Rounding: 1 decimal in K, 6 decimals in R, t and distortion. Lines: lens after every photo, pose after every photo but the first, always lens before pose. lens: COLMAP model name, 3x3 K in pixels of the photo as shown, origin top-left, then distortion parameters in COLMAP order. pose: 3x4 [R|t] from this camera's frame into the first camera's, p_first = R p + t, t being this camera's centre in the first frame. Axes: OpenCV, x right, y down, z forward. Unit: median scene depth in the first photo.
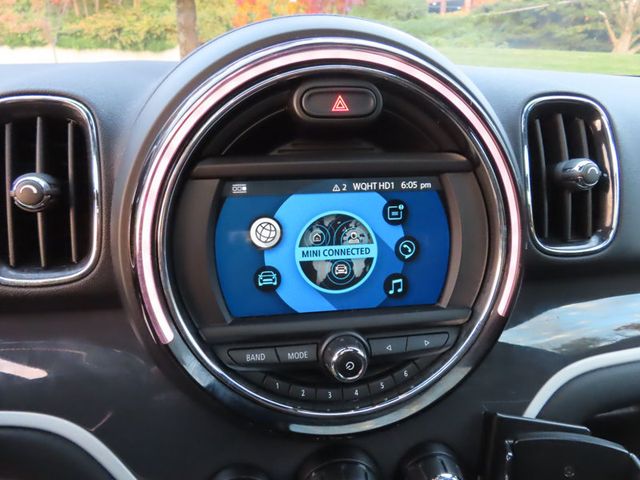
lens RADIAL K [[450.3, 0, 318.9], [0, 450.3, 239.6], [0, 0, 1]] dist [-0.005447, 0.001628]
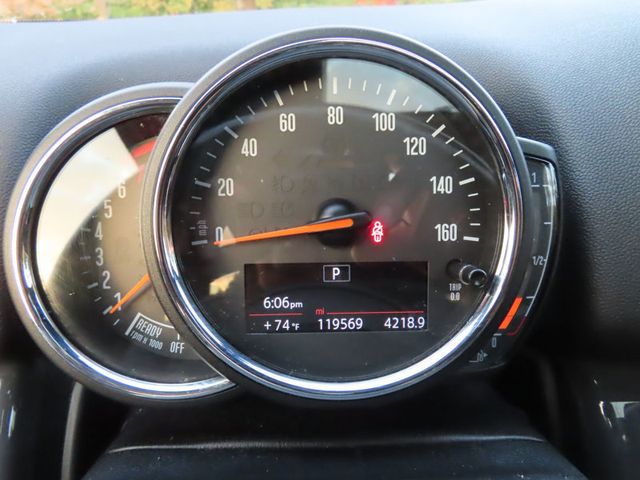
lens RADIAL K [[450.3, 0, 318.5], [0, 450.3, 246.7], [0, 0, 1]] dist [-0.005447, 0.001628]
pose [[0.995672, 0.020418, -0.090661, -1.183783], [-0.013605, 0.997080, 0.075140, -0.054614], [0.091931, -0.073581, 0.993043, 0.310930]]
